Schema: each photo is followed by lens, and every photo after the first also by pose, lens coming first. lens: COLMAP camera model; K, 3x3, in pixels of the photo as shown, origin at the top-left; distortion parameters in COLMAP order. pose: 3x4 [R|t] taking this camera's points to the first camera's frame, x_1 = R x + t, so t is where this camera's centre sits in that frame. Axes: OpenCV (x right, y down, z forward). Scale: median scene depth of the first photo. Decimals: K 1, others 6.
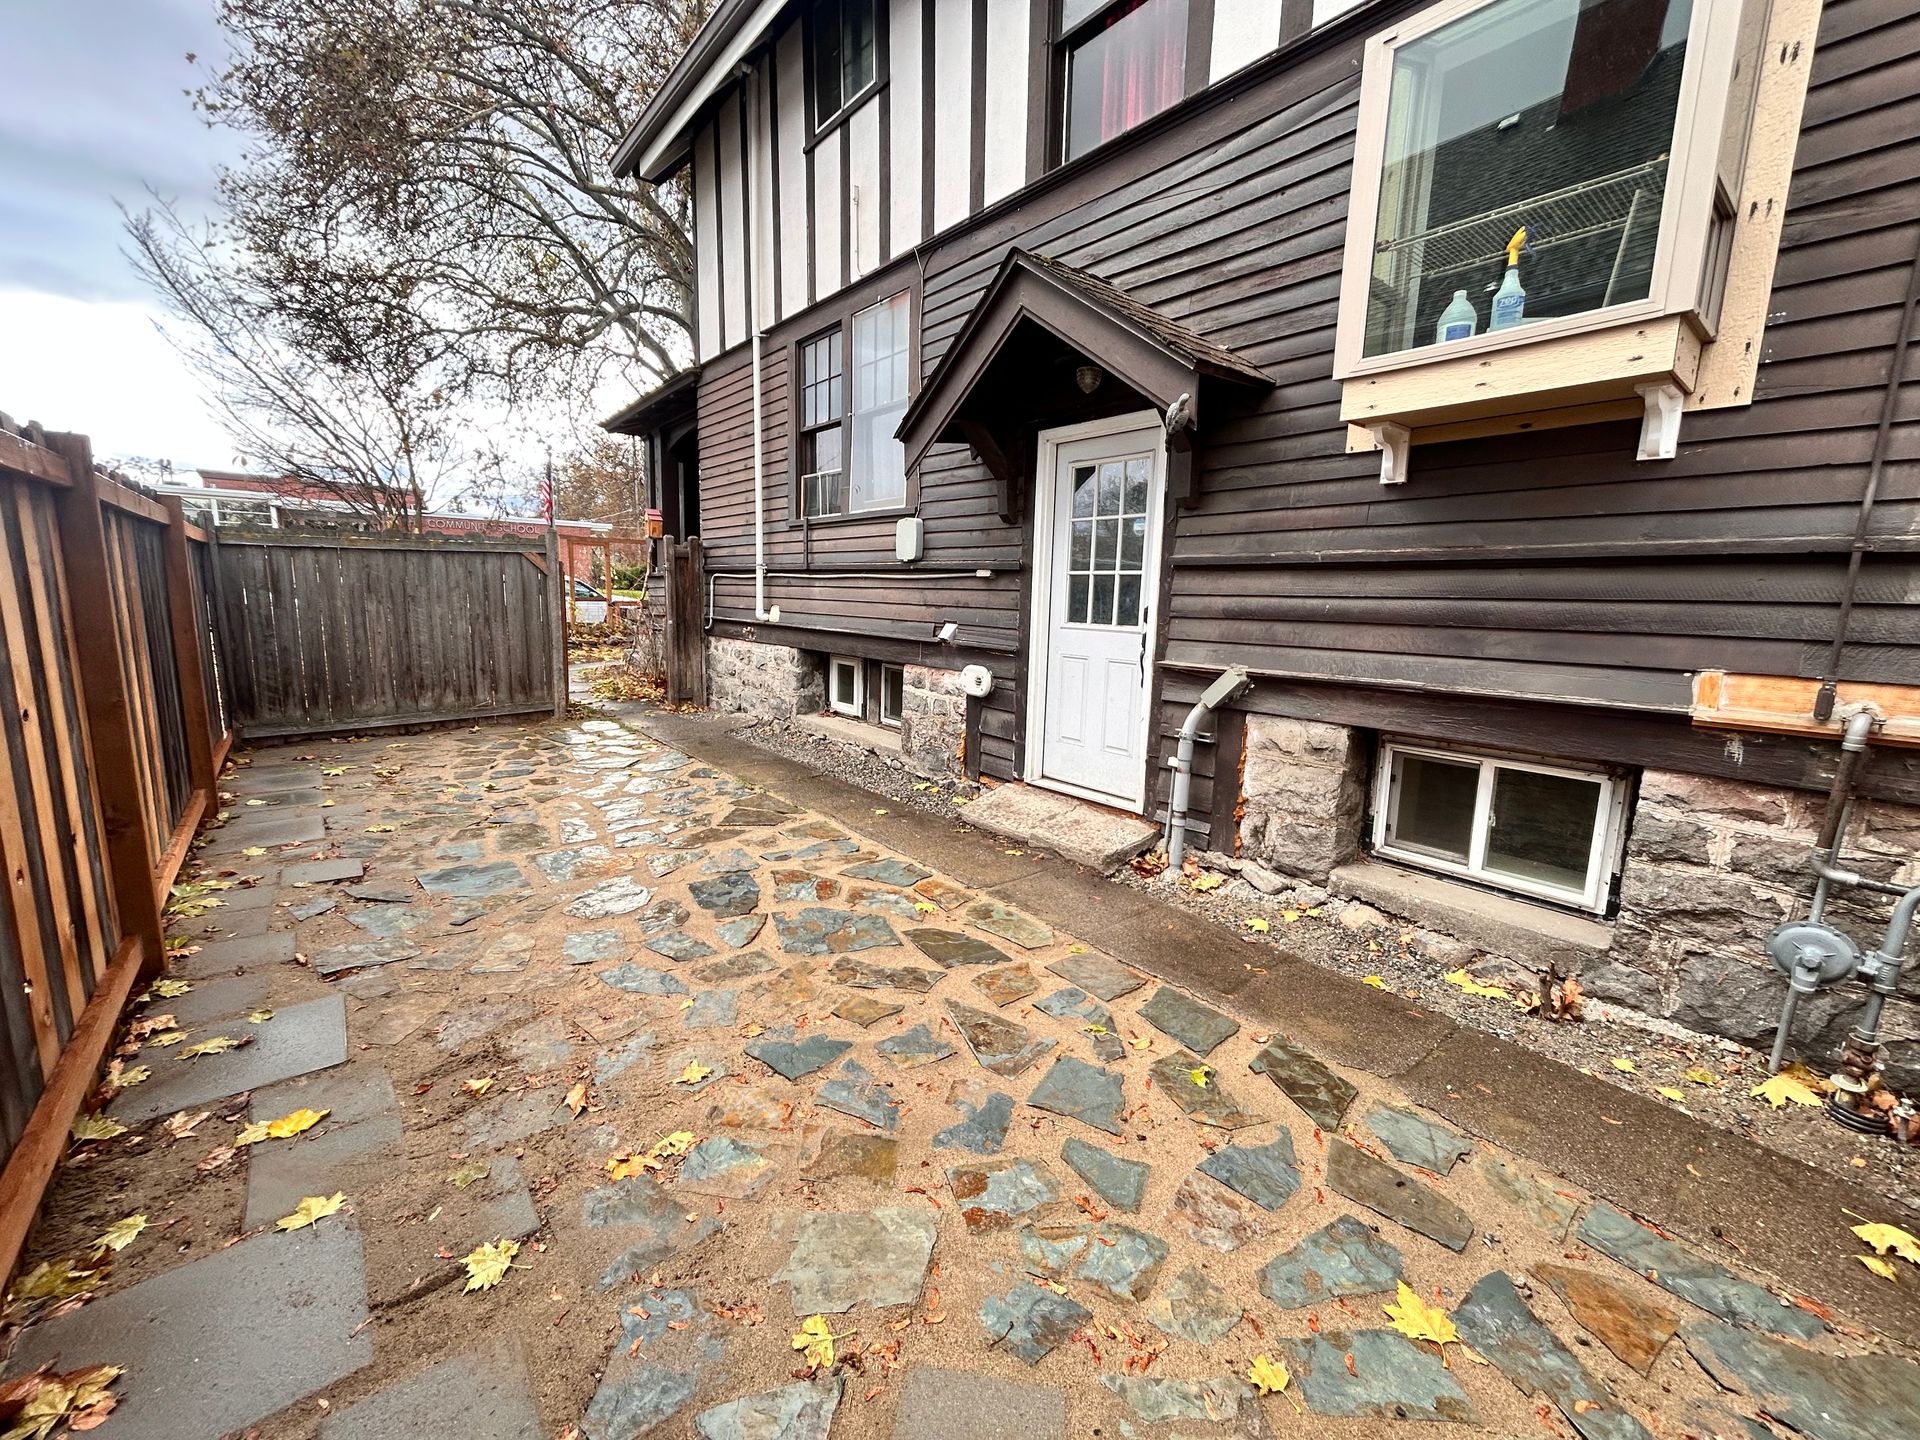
lens RADIAL K [[773.9, 0, 967.6], [0, 773.9, 717.5], [0, 0, 1]] dist [0.000066, -0.000042]
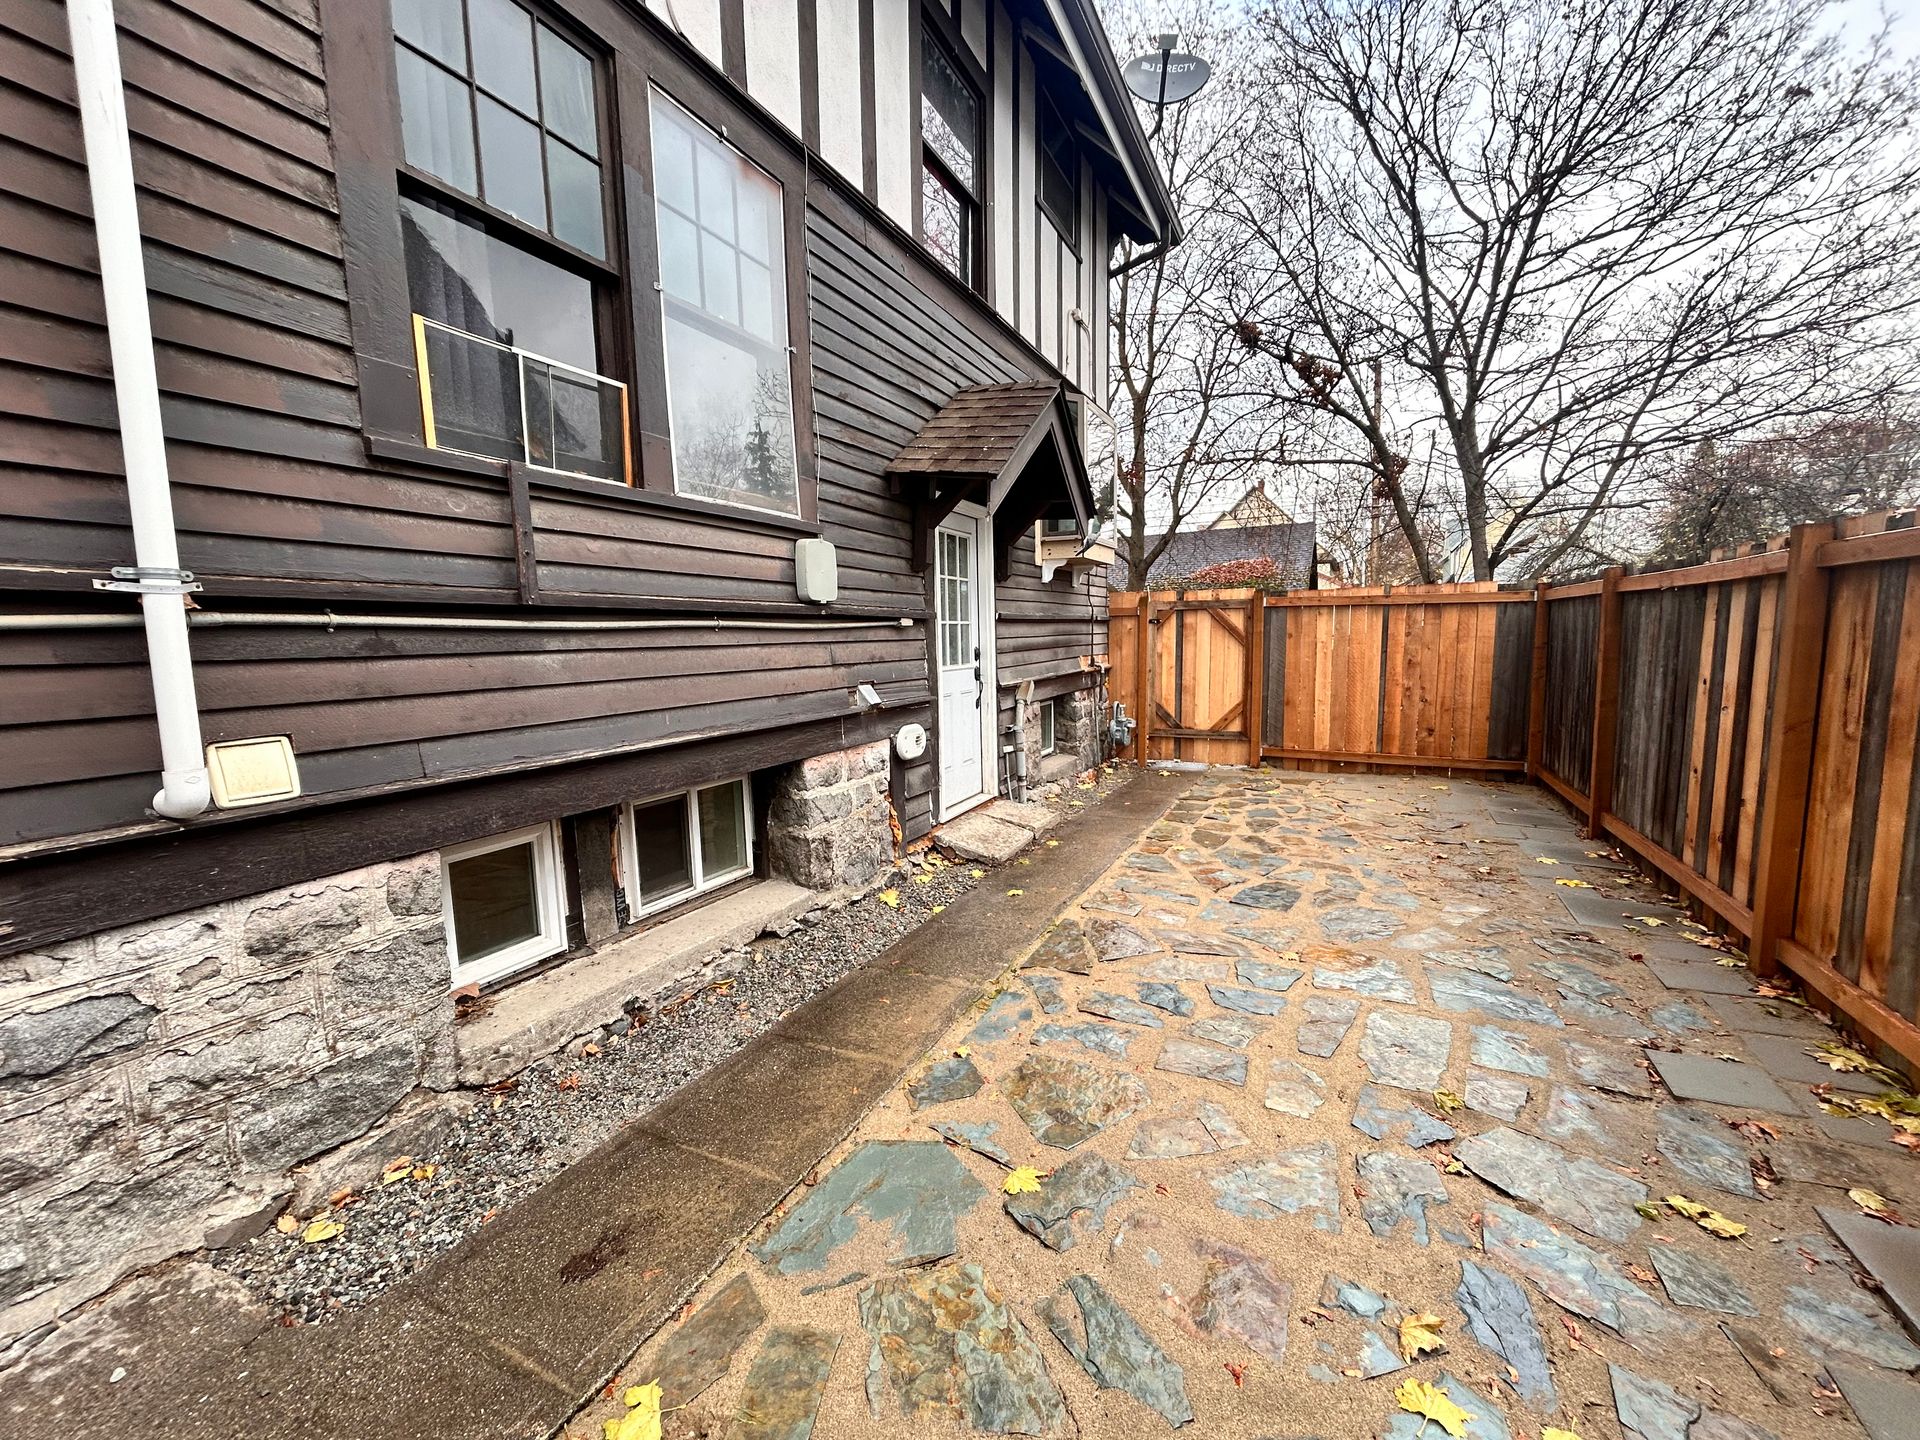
lens RADIAL K [[773.9, 0, 967.6], [0, 773.9, 717.5], [0, 0, 1]] dist [0.000066, -0.000042]
pose [[-0.408319, -0.118561, 0.905107, -0.779418], [0.151153, 0.969060, 0.195128, -0.226828], [-0.900238, 0.216484, -0.377765, 1.210614]]
